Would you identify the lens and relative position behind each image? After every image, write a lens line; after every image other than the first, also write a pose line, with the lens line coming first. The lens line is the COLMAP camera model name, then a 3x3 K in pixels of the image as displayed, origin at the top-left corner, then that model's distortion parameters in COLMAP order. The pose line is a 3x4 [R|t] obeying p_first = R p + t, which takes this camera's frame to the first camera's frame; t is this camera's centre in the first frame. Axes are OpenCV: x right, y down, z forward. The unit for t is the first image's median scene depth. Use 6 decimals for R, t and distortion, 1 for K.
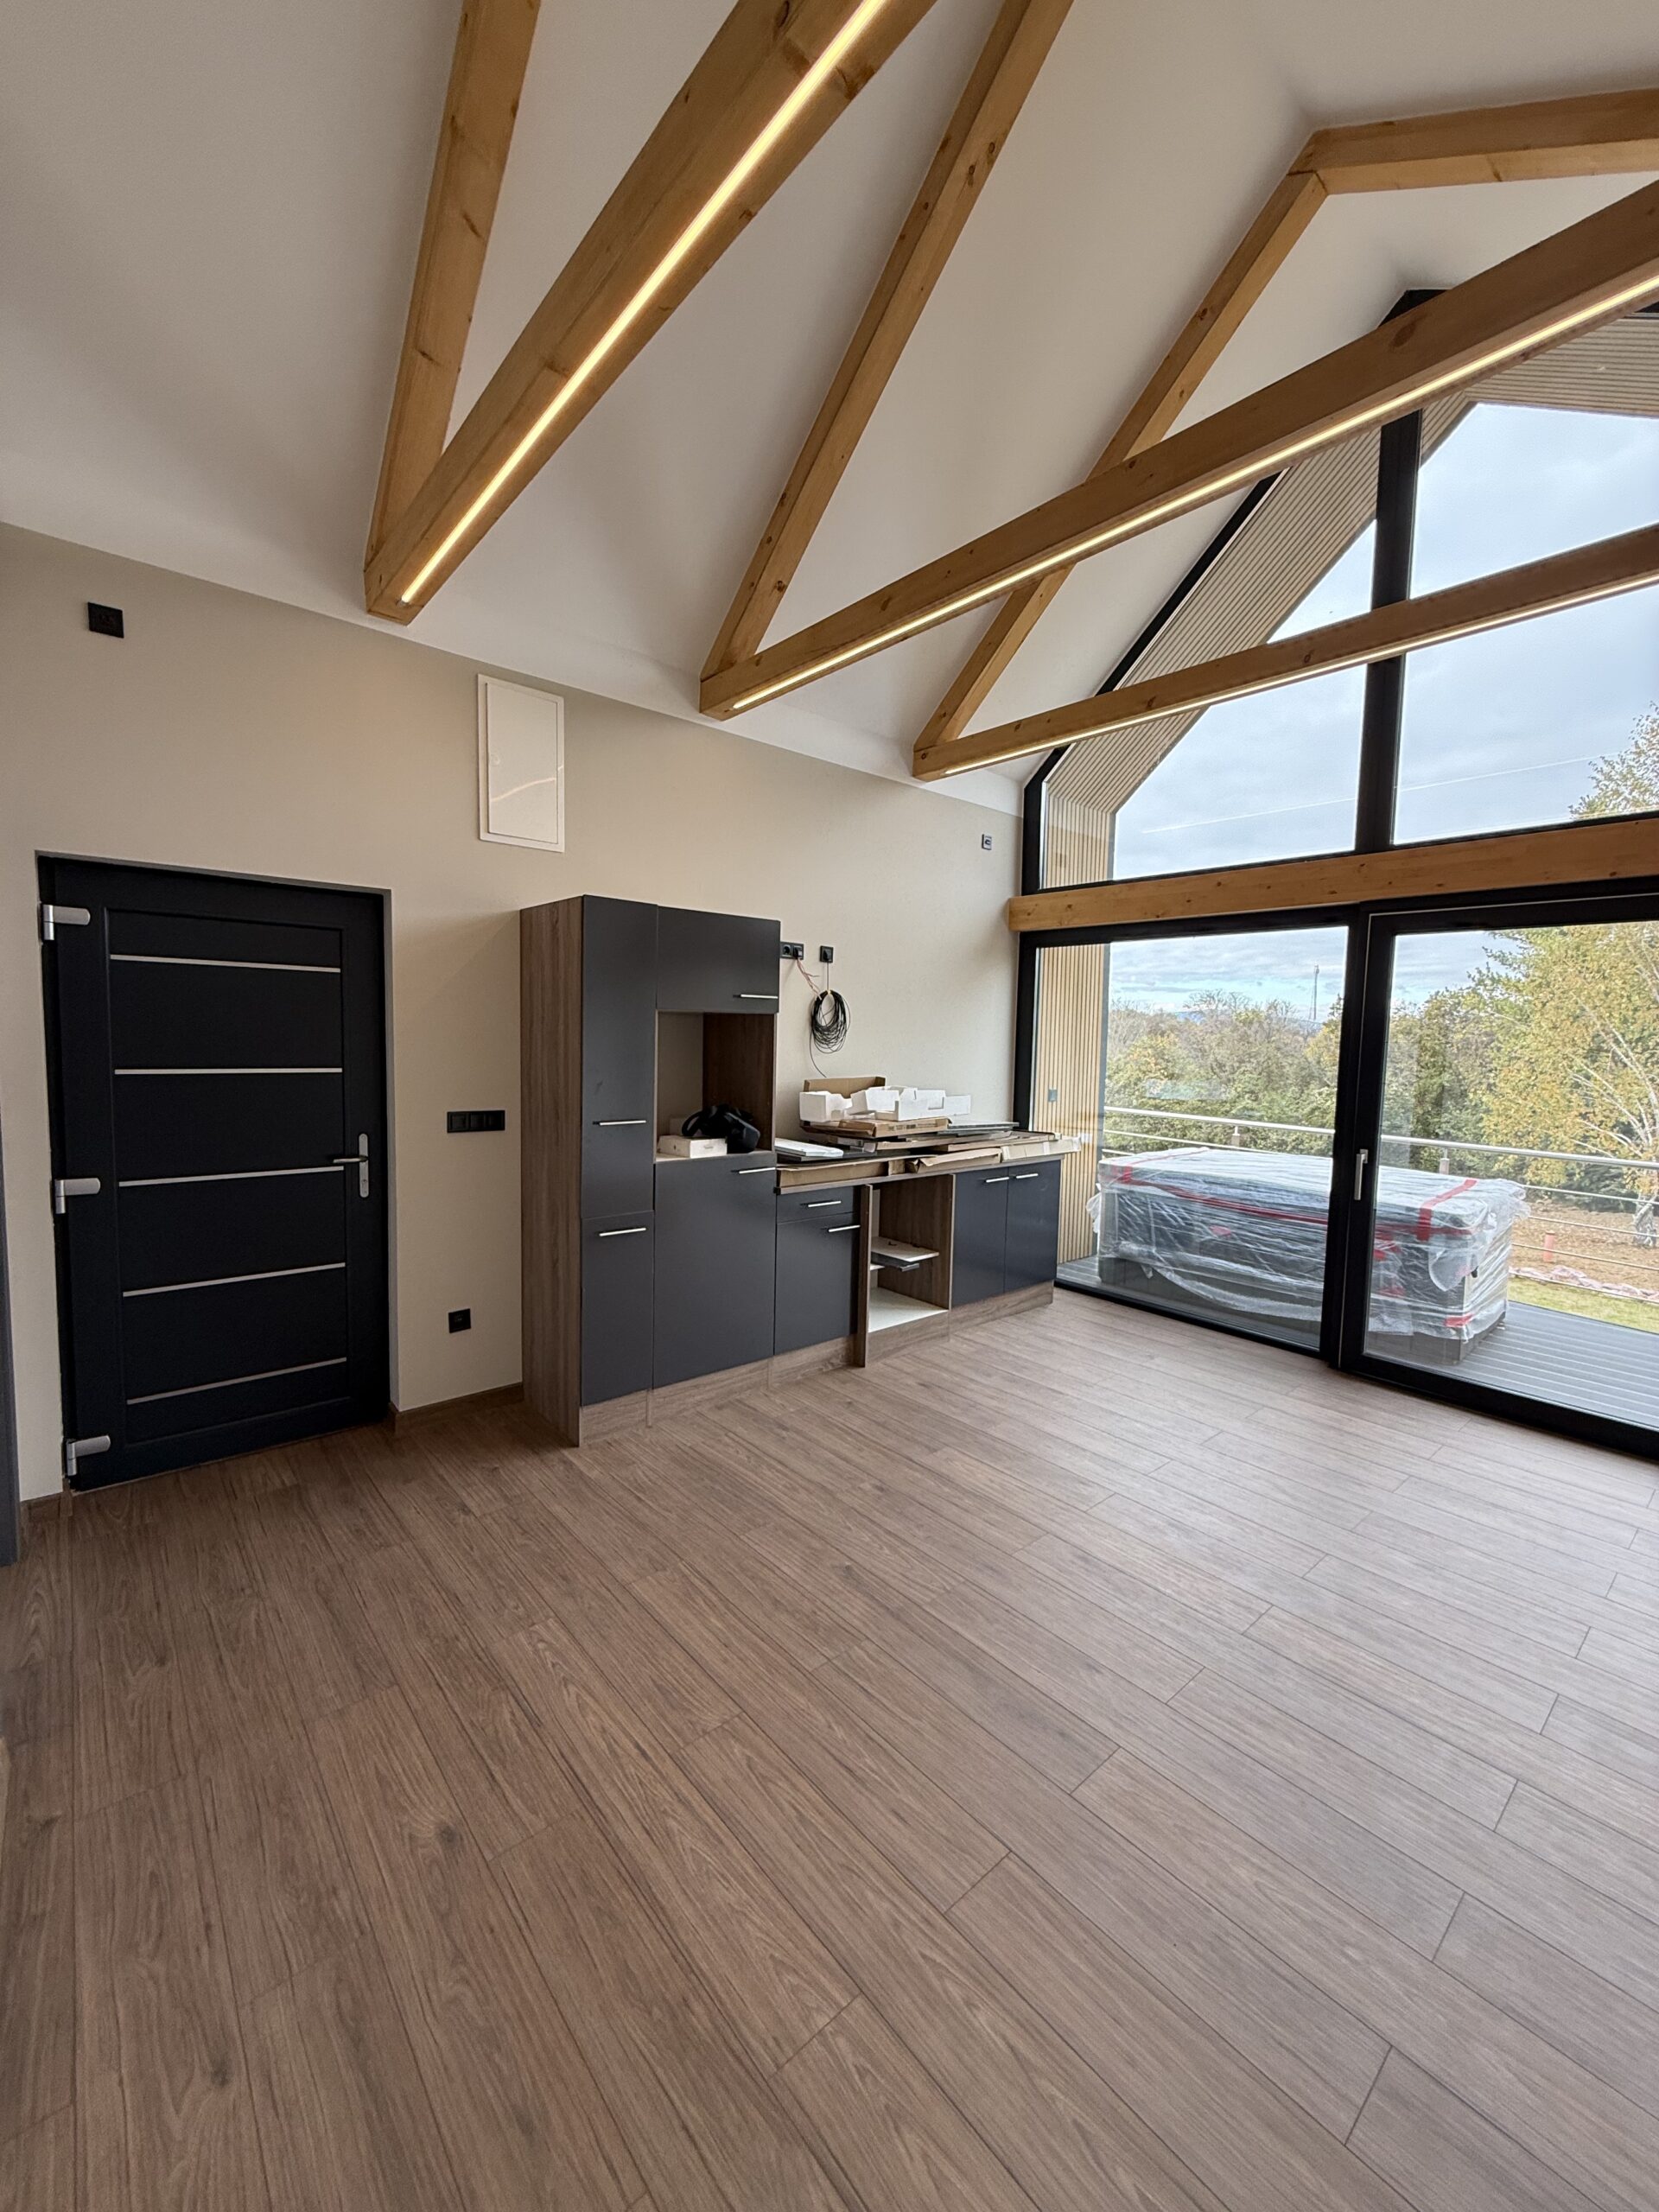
lens RADIAL K [[881.3, 0, 825.4], [0, 881.3, 1102.0], [0, 0, 1]] dist [0.000091, -0.000133]
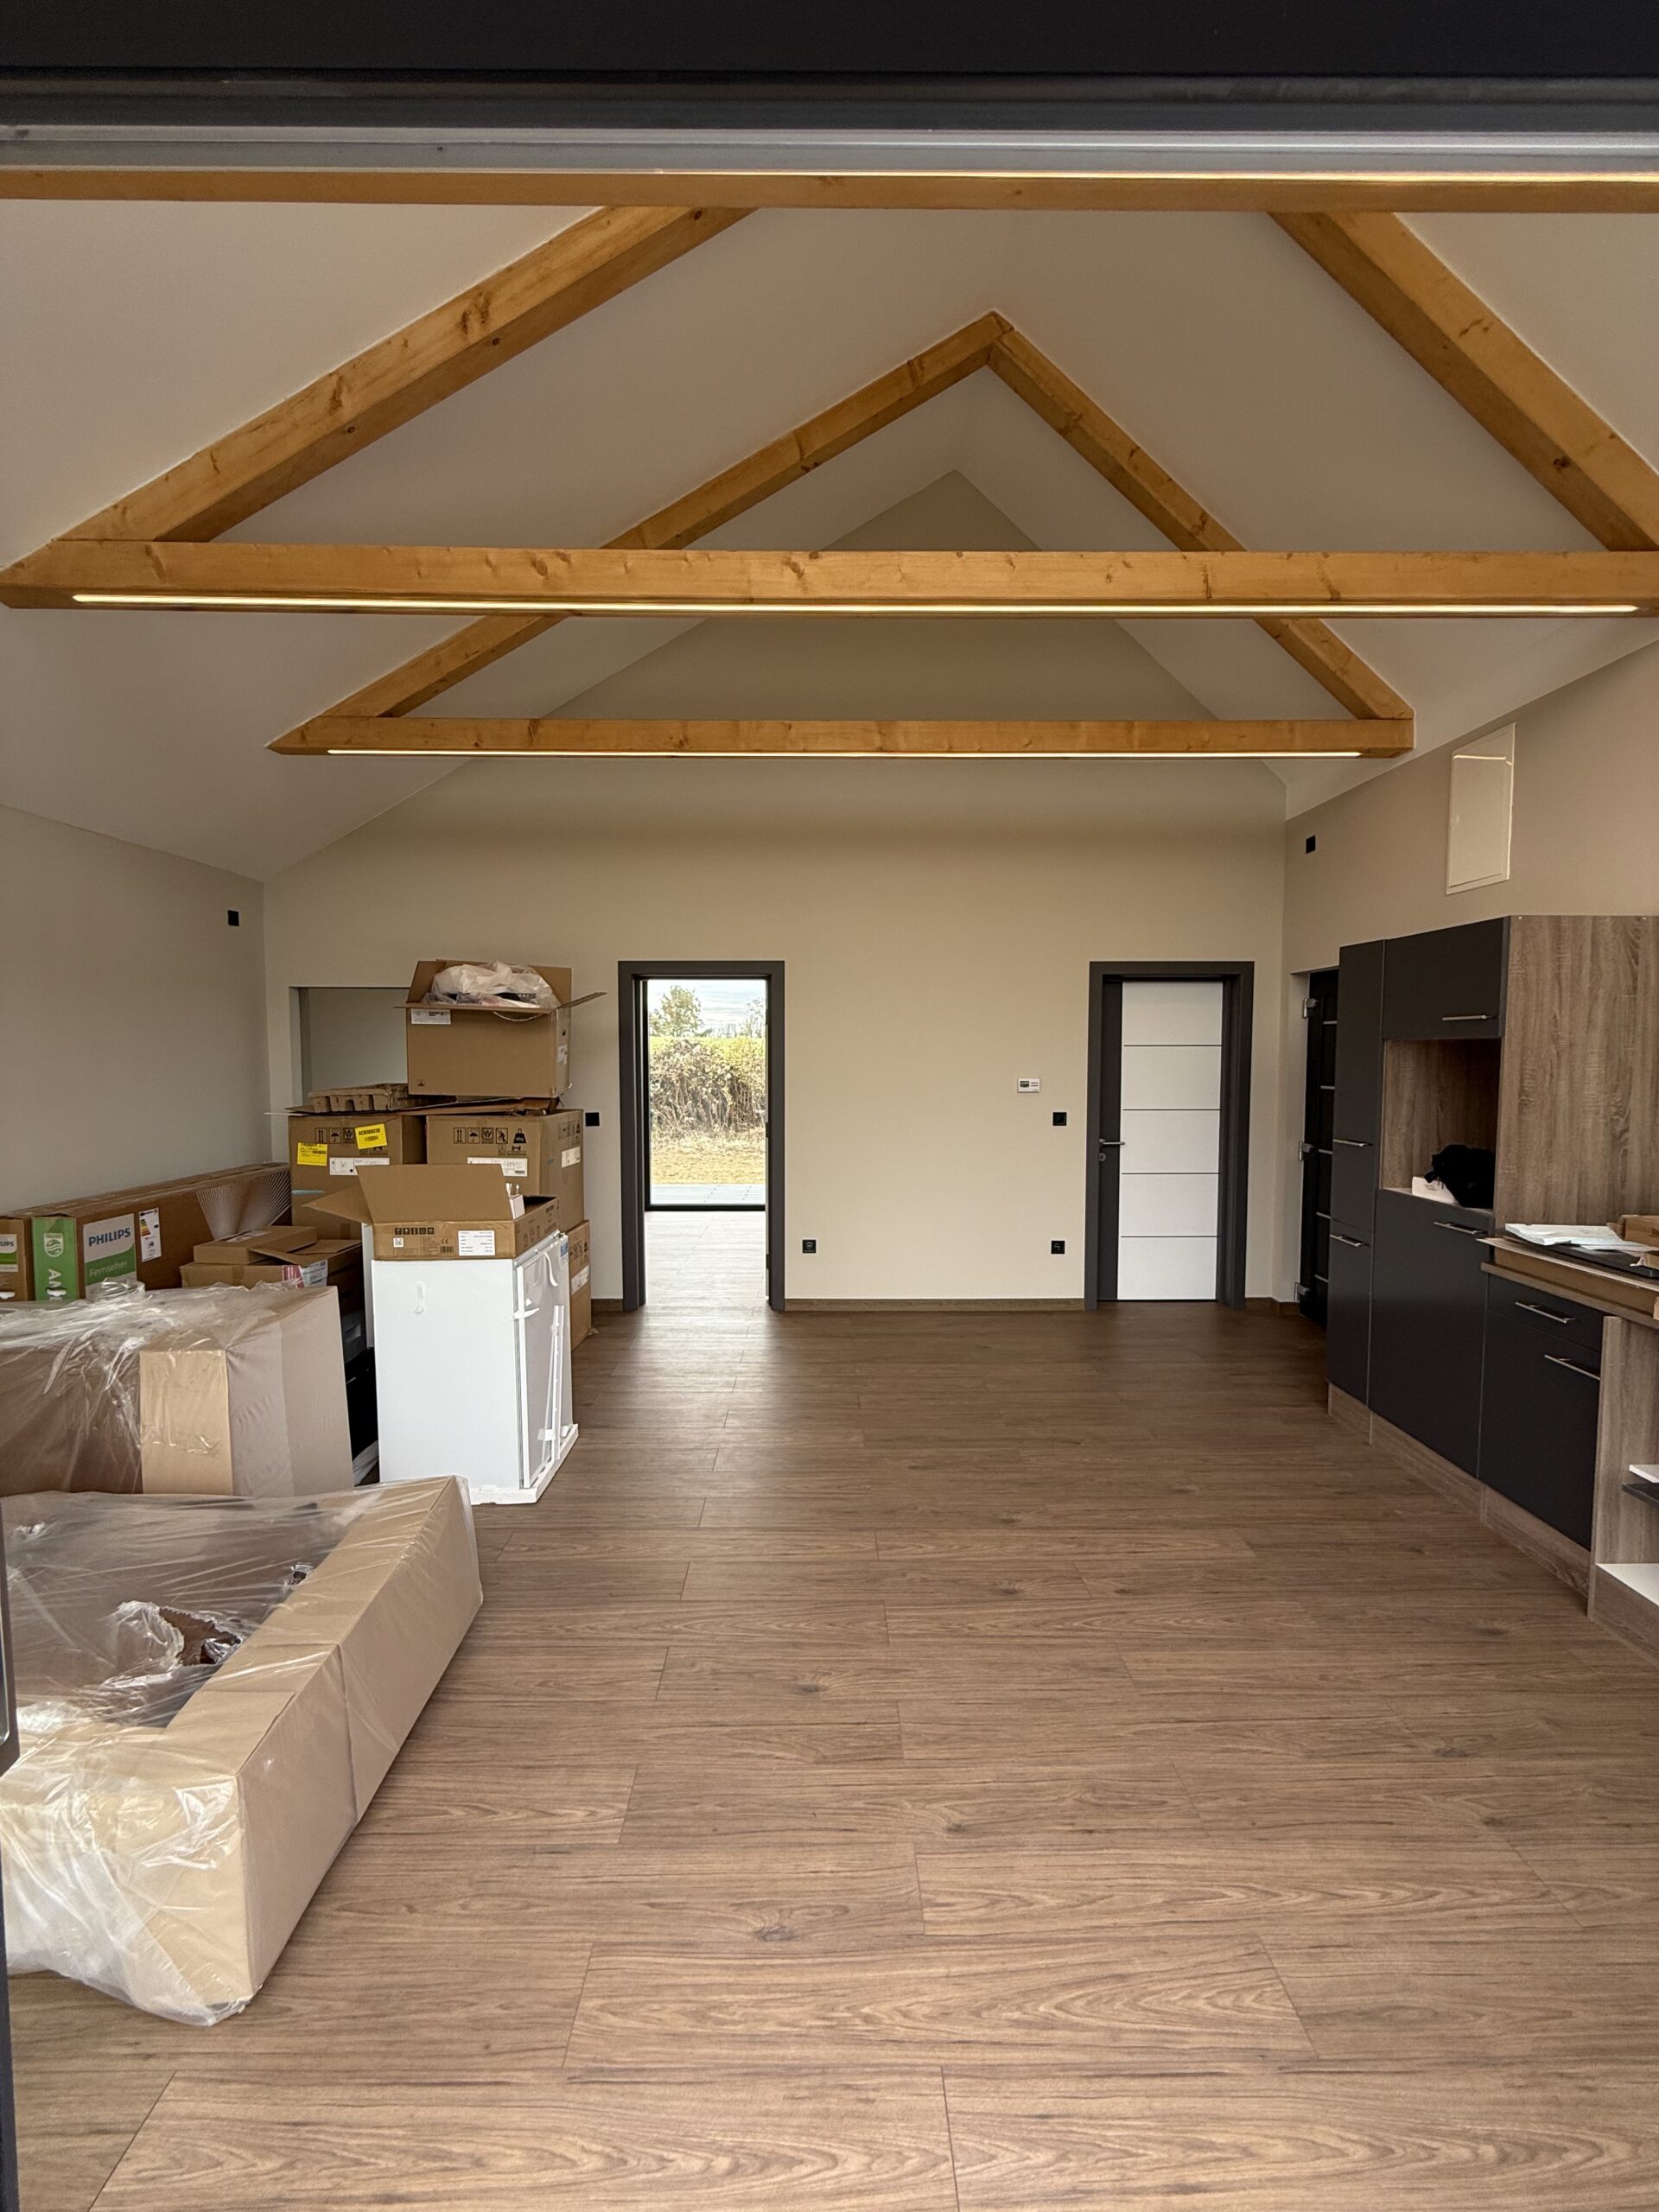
lens RADIAL K [[881.3, 0, 825.4], [0, 881.3, 1102.0], [0, 0, 1]] dist [0.000091, -0.000133]
pose [[-0.642743, 0.021291, -0.765786, 0.784928], [-0.074738, 0.993103, 0.090340, -0.058994], [0.762427, 0.115299, -0.636719, 0.896556]]
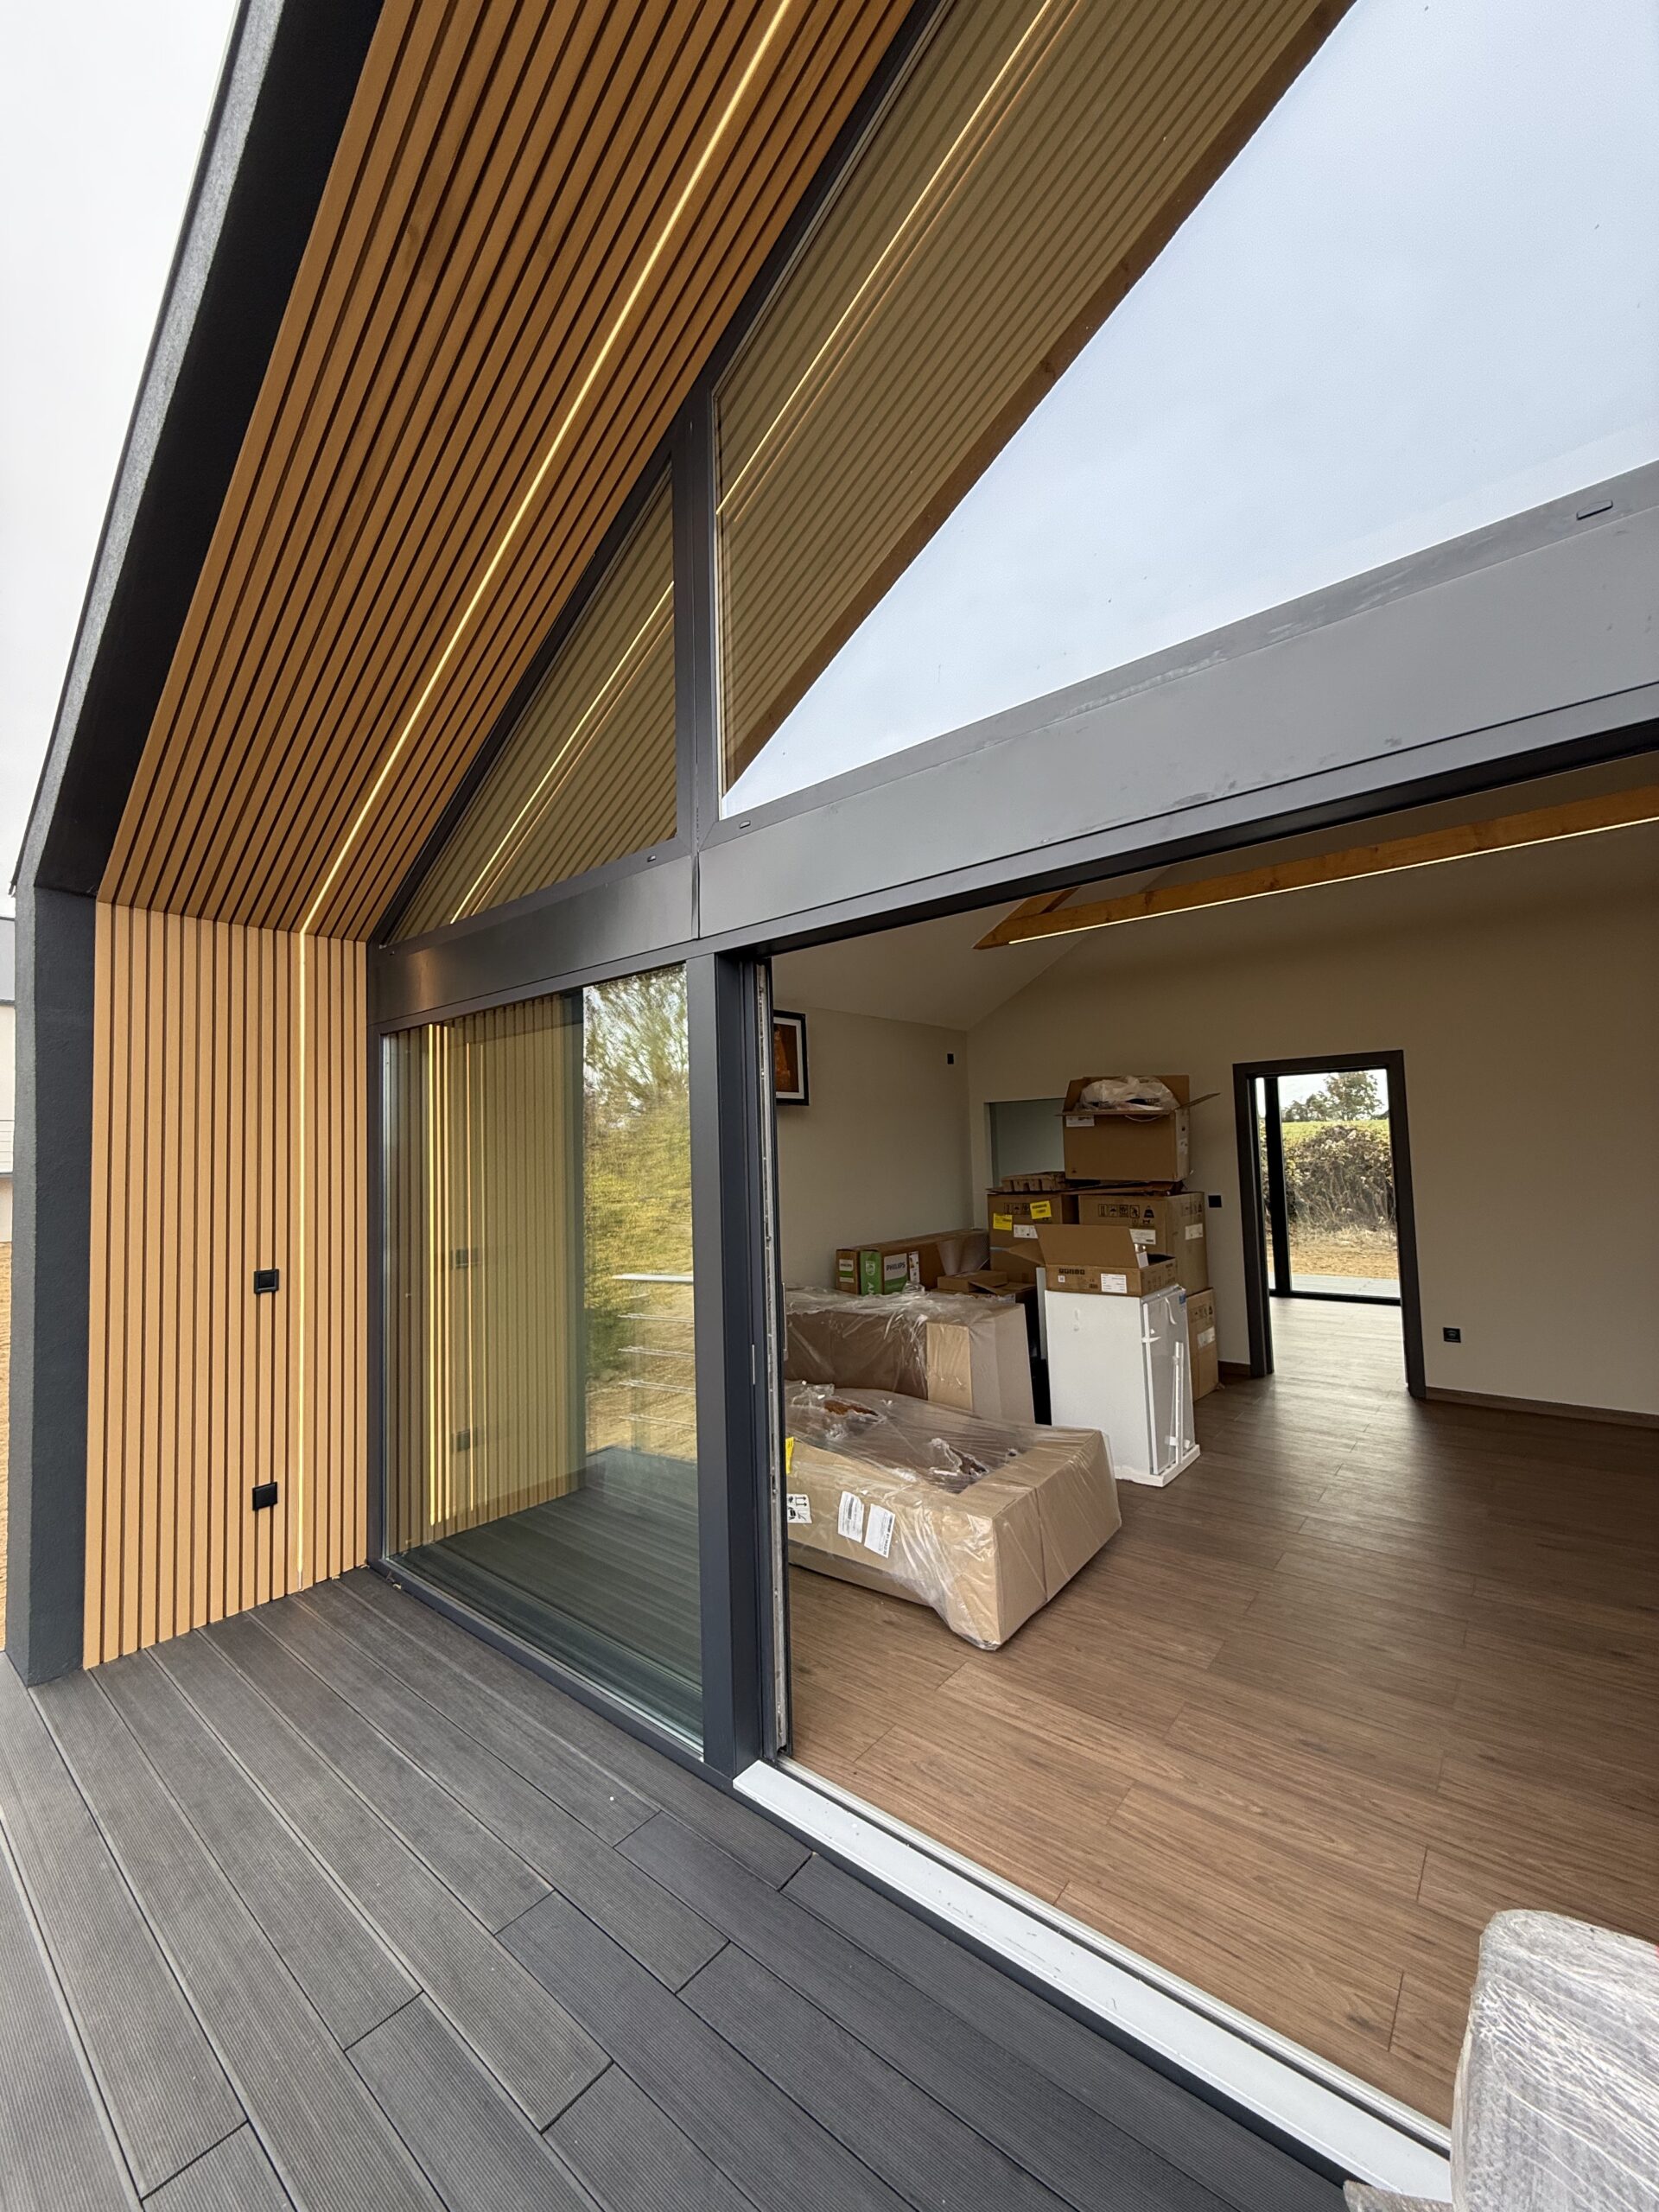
lens RADIAL K [[881.3, 0, 825.4], [0, 881.3, 1102.0], [0, 0, 1]] dist [0.000091, -0.000133]
pose [[-0.986008, -0.002232, -0.166681, 0.907384], [-0.005014, 0.999855, 0.016275, -0.079467], [0.166620, 0.016883, -0.985877, 1.157744]]
